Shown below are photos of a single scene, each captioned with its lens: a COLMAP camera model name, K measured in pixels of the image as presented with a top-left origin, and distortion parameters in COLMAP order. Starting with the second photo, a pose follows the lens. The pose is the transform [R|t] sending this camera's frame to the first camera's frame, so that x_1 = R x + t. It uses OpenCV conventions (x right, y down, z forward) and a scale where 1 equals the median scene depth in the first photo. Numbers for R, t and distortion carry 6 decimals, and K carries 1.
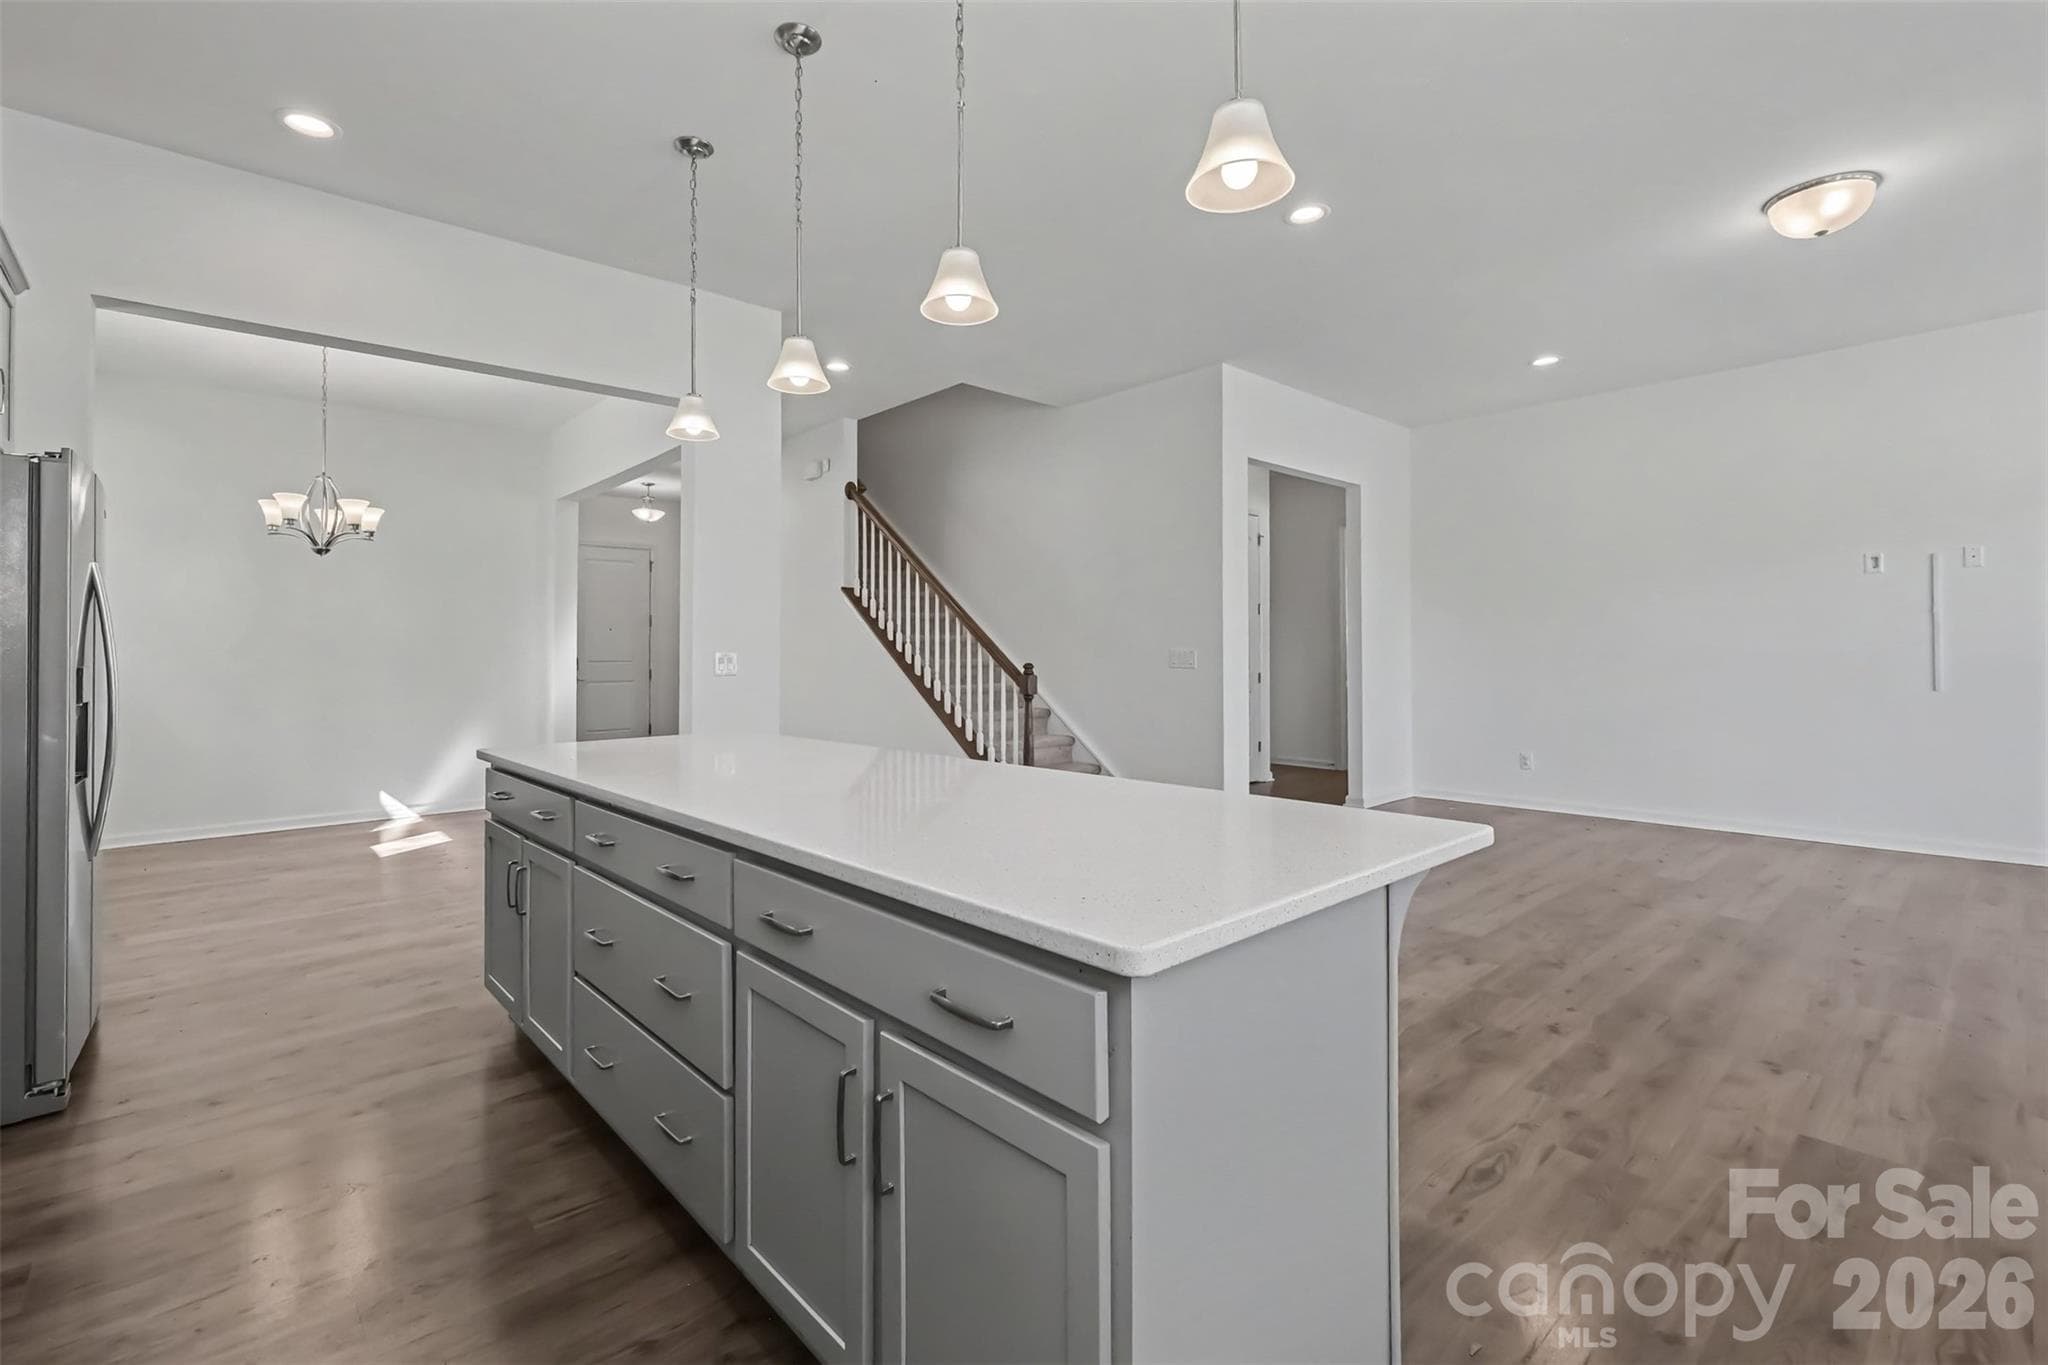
lens RADIAL K [[891.3, 0, 1001.9], [0, 891.3, 663.5], [0, 0, 1]] dist [-0.009199, 0.000288]
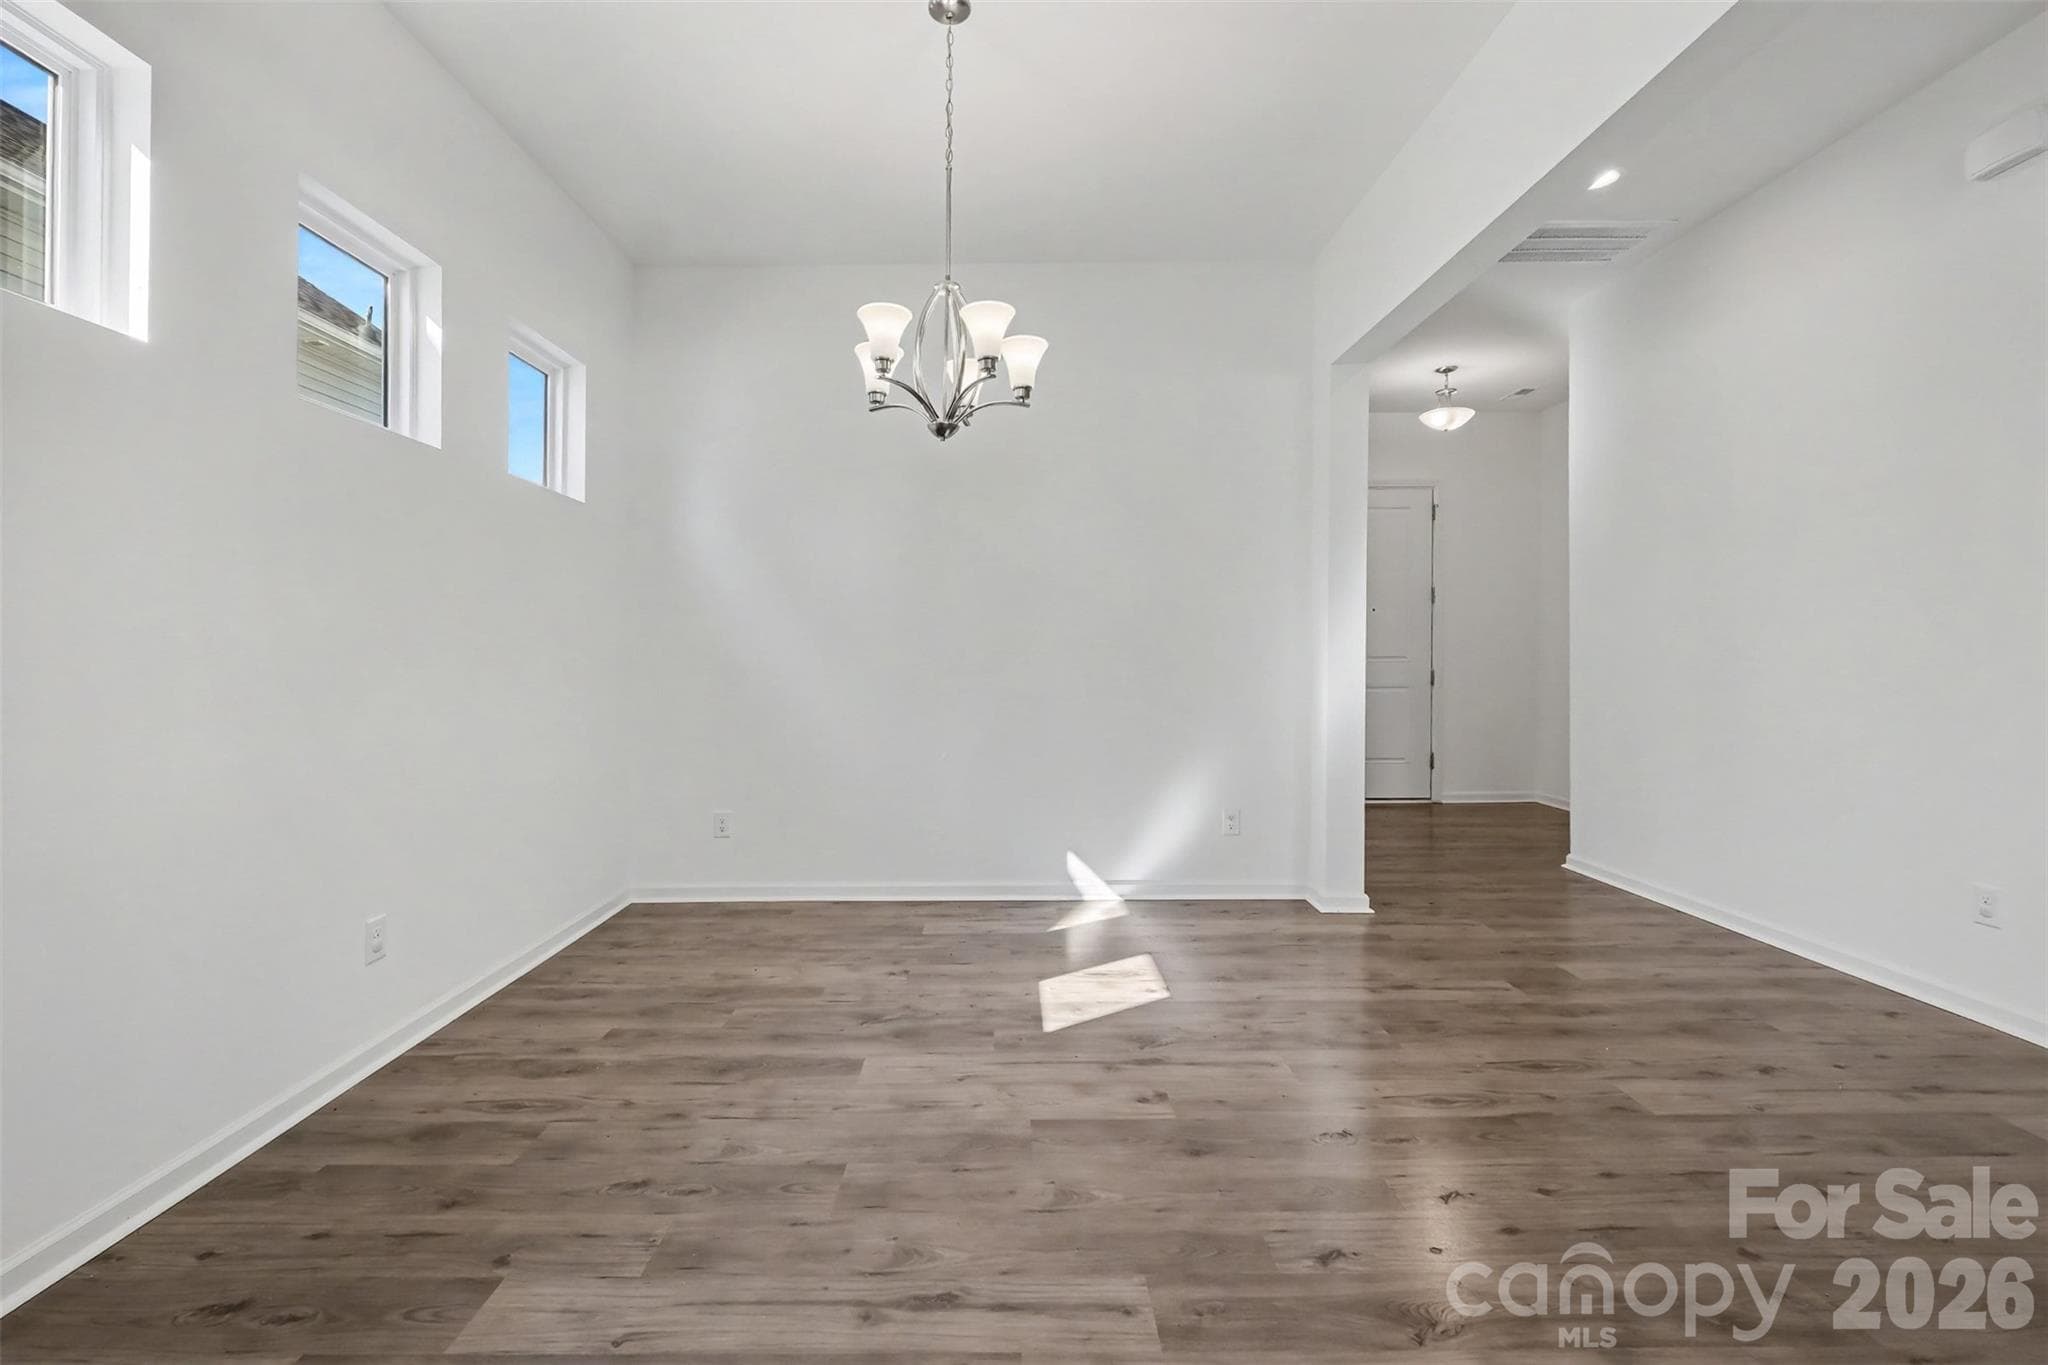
lens RADIAL K [[891.3, 0, 1001.9], [0, 891.3, 663.5], [0, 0, 1]] dist [-0.009199, 0.000288]
pose [[0.726953, 0.009450, -0.686622, -0.322169], [-0.003579, 0.999944, 0.009973, 0.003852], [0.686678, -0.004793, 0.726946, 0.540145]]
